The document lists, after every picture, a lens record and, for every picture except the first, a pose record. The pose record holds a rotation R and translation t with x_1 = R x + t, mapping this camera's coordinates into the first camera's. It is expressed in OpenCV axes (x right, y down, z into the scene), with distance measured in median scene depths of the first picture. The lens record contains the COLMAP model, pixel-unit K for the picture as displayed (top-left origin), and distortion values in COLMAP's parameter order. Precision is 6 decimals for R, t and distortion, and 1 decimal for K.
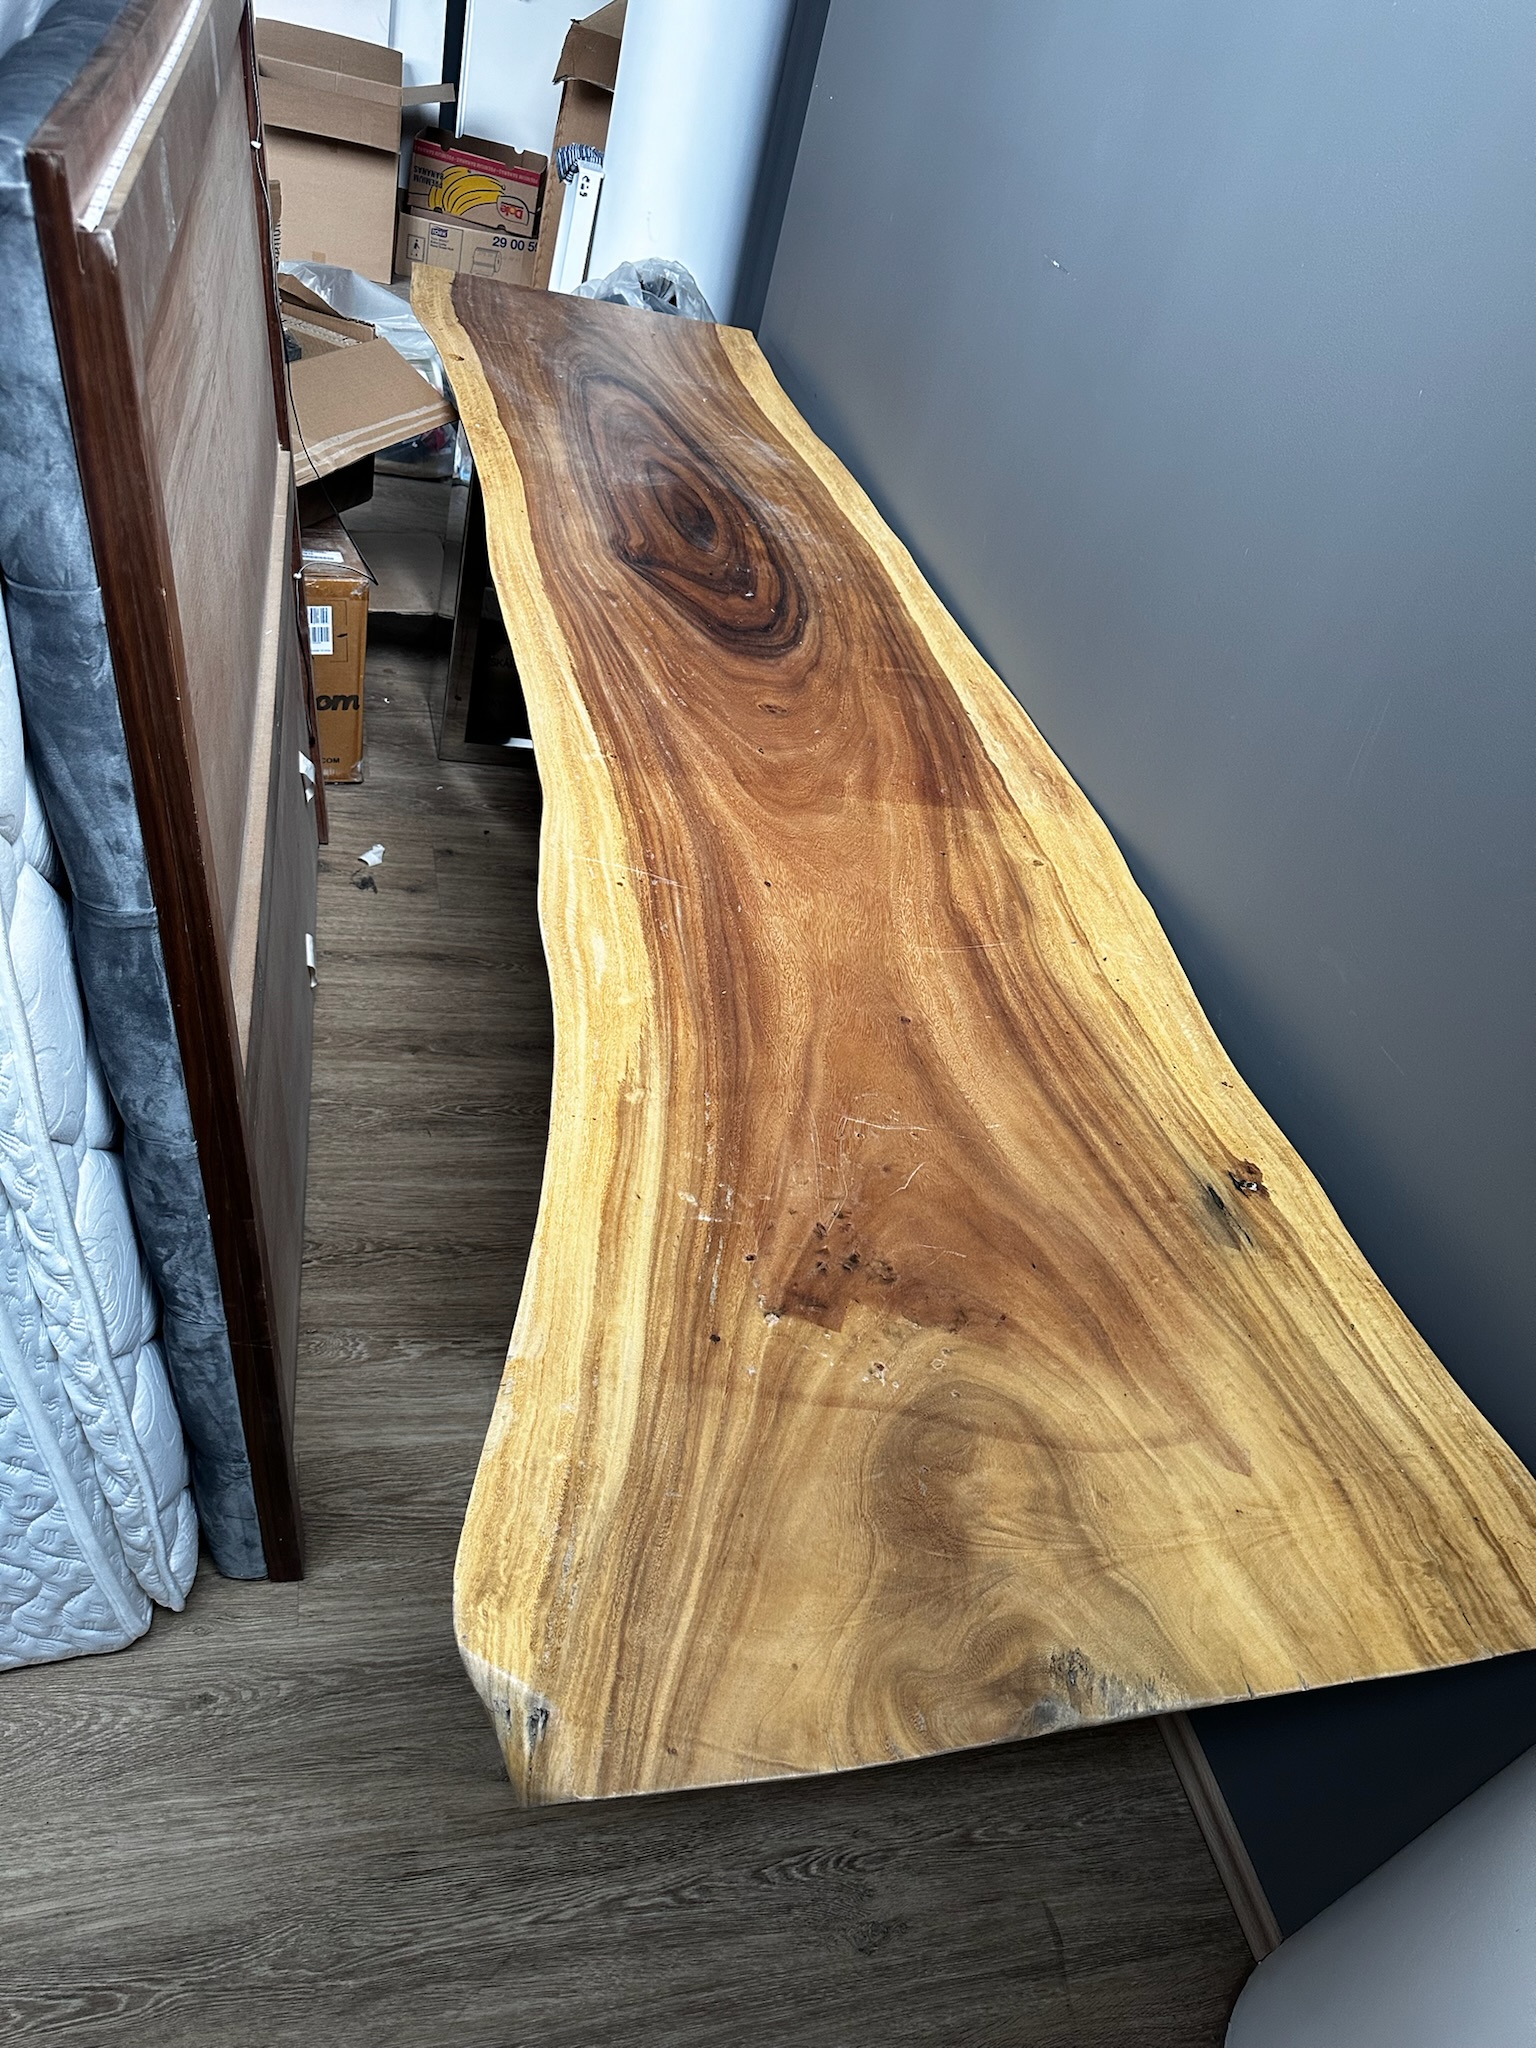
lens RADIAL K [[1434.0, 0, 753.0], [0, 1434.0, 1032.5], [0, 0, 1]] dist [0.167696, -0.297003]
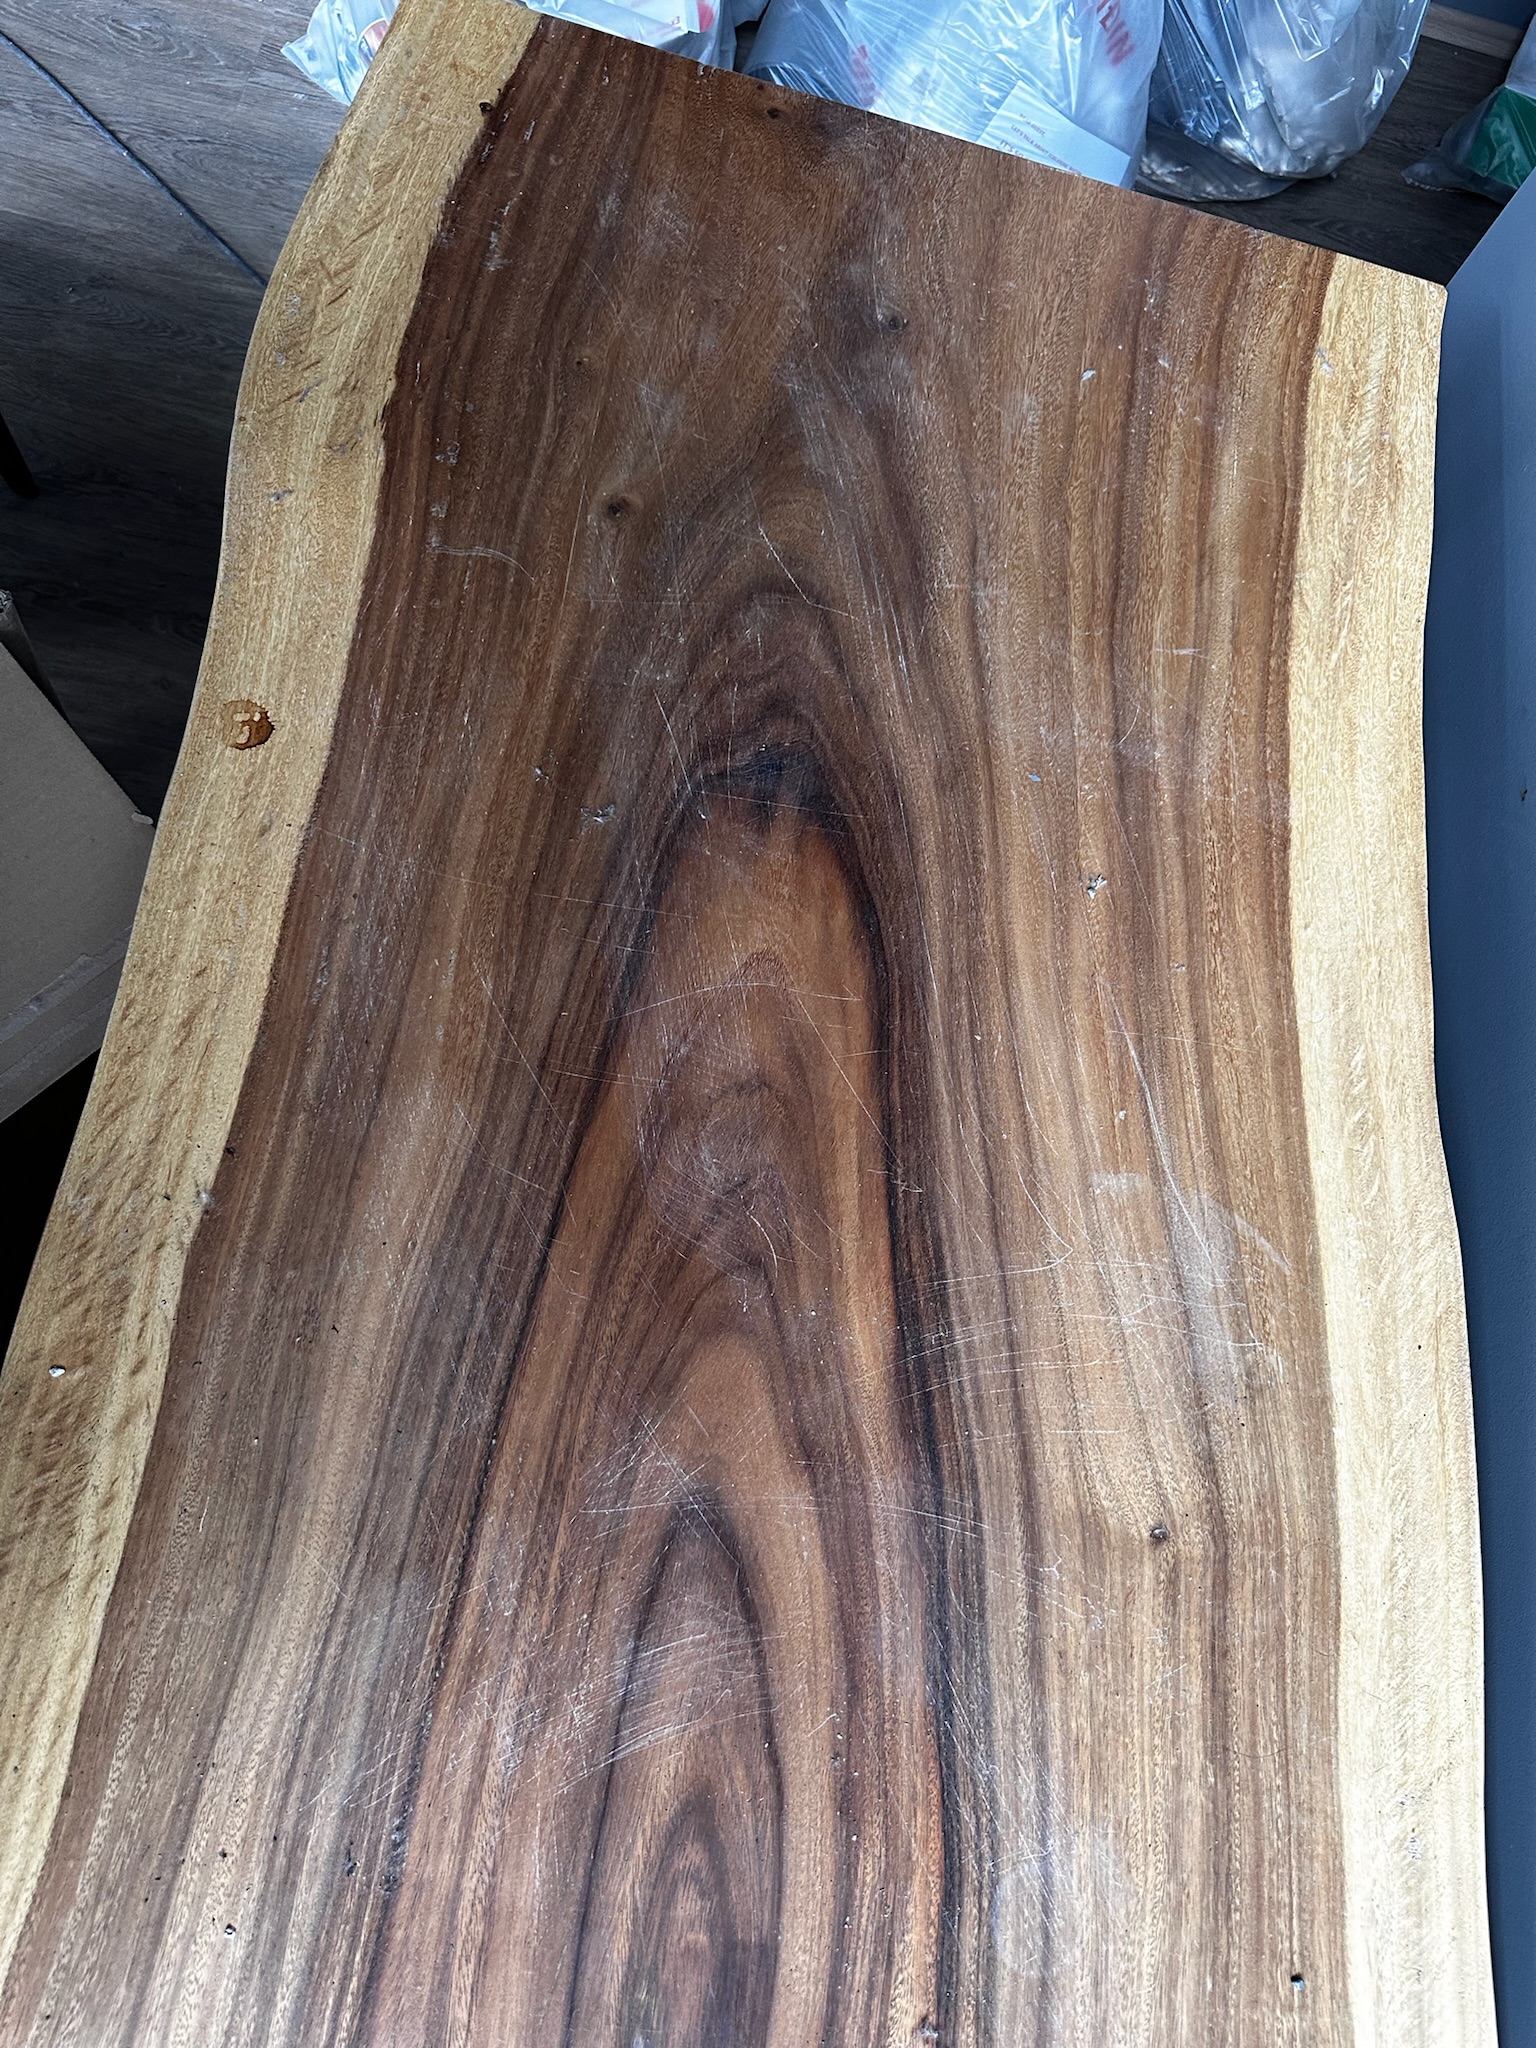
lens RADIAL K [[1448.1, 0, 768.0], [0, 1448.1, 1045.9], [0, 0, 1]] dist [0.132593, -0.237742]
pose [[0.926669, 0.318310, -0.199907, -0.052136], [-0.192059, 0.858146, 0.476129, -1.081764], [0.323106, -0.402820, 0.856352, 1.444165]]
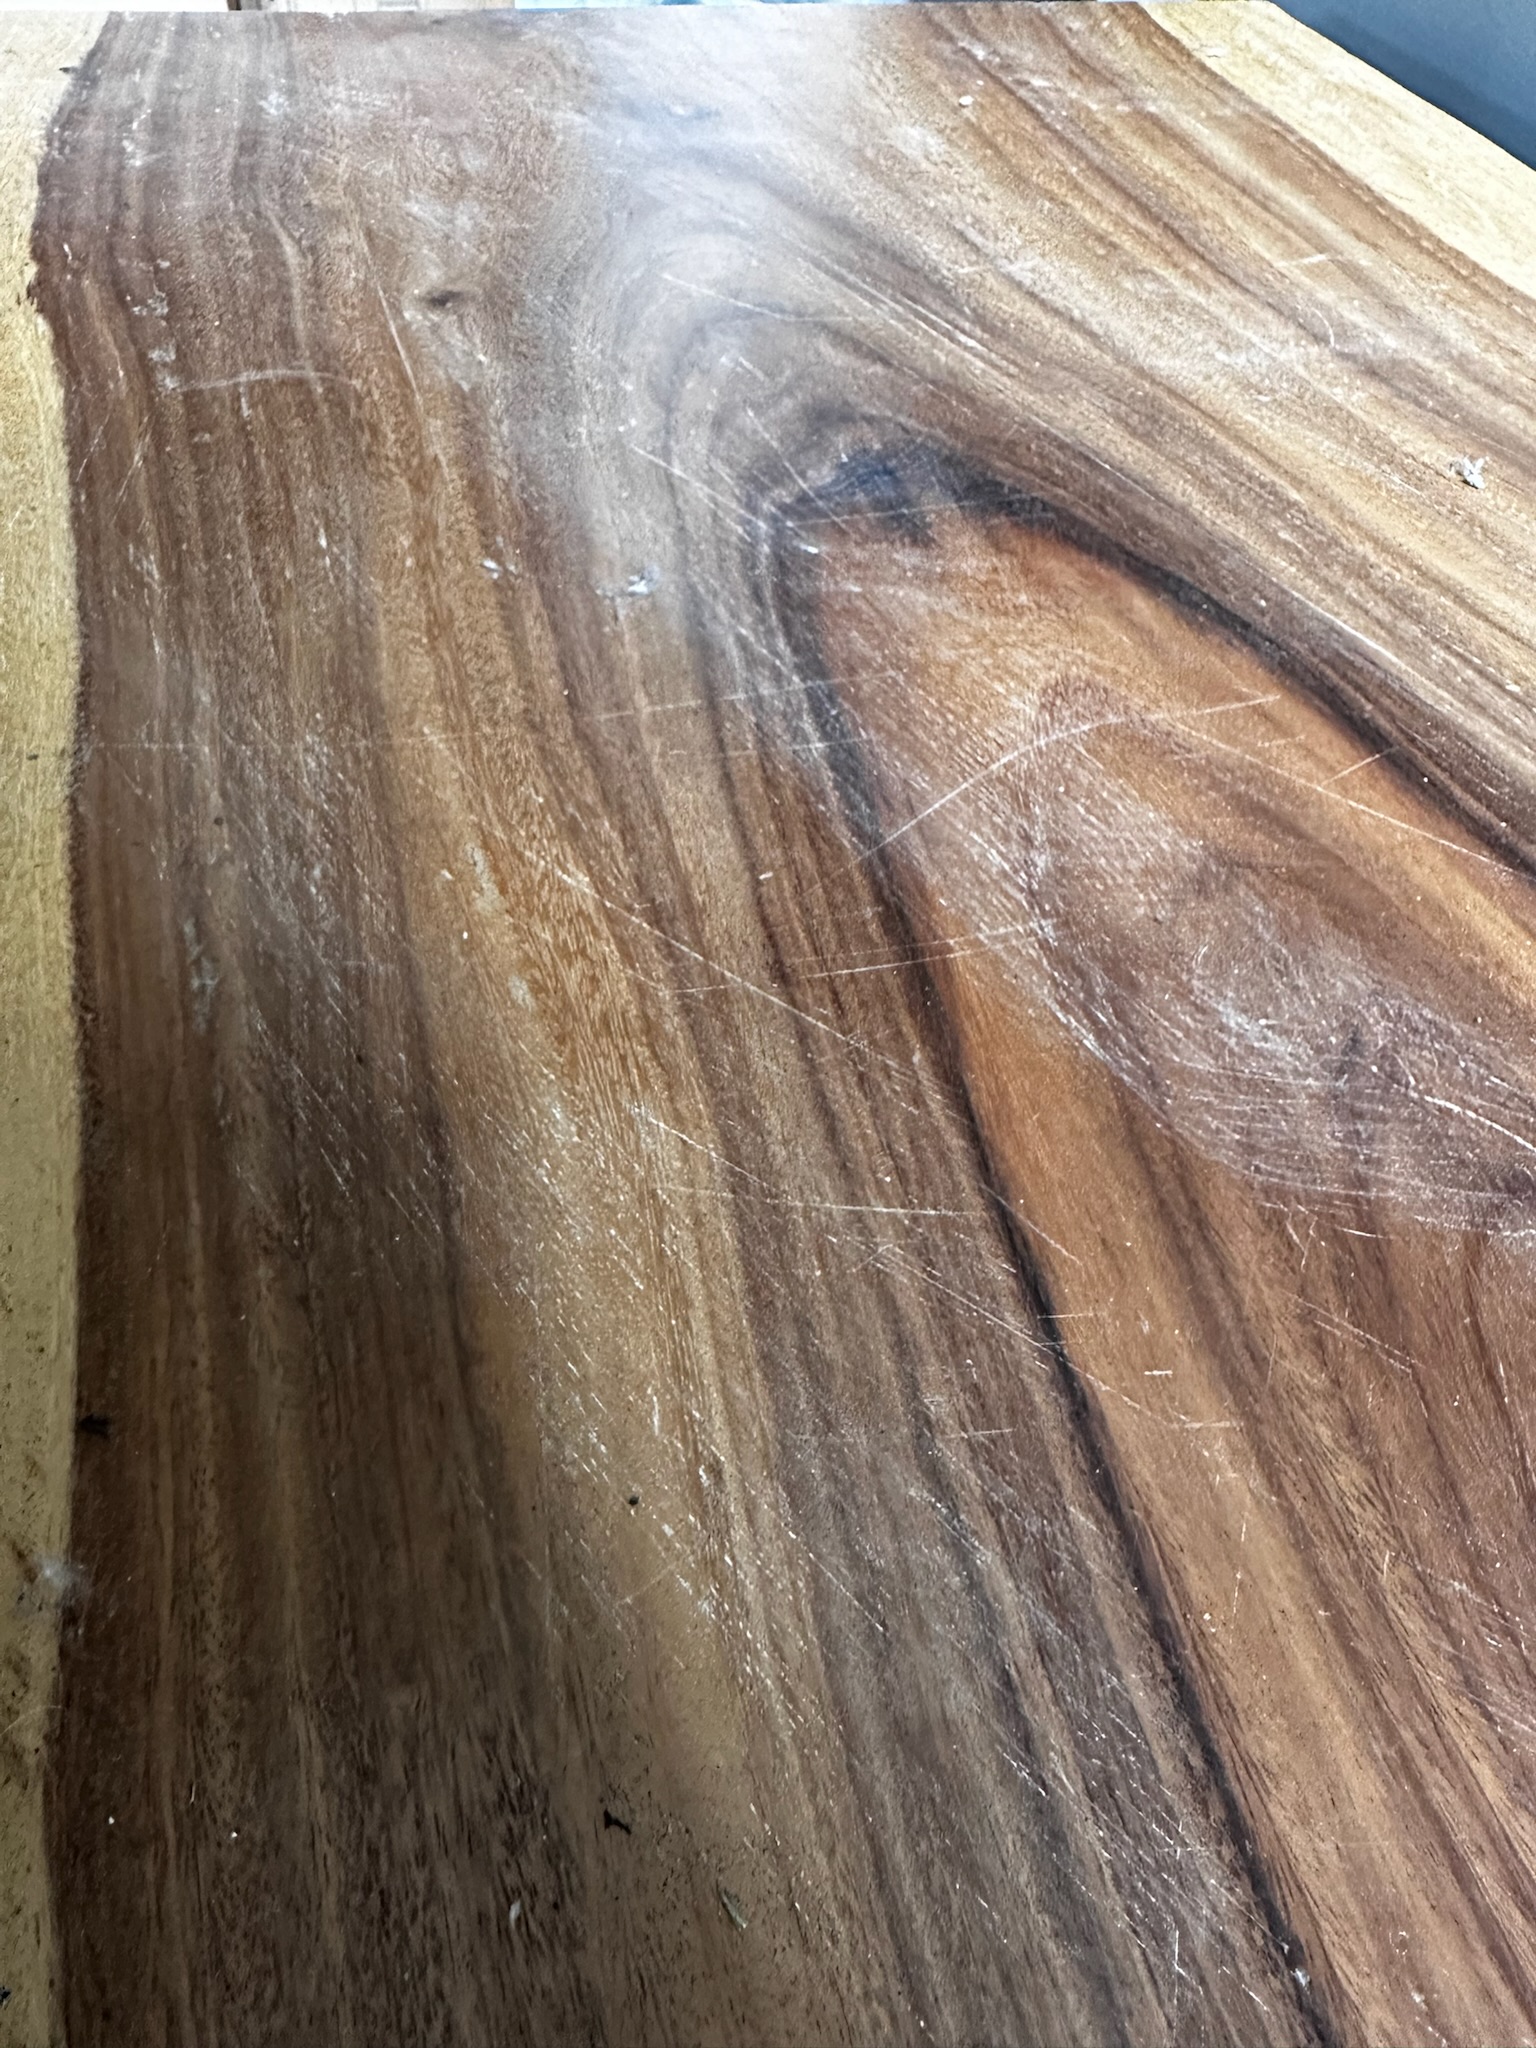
lens RADIAL K [[1416.8, 0, 695.1], [0, 1416.8, 1021.0], [0, 0, 1]] dist [-0.005792, -0.003874]
pose [[0.981629, -0.136144, -0.133674, -0.220304], [0.155920, 0.976198, 0.150756, -0.830481], [0.109968, -0.168829, 0.979492, 1.662982]]
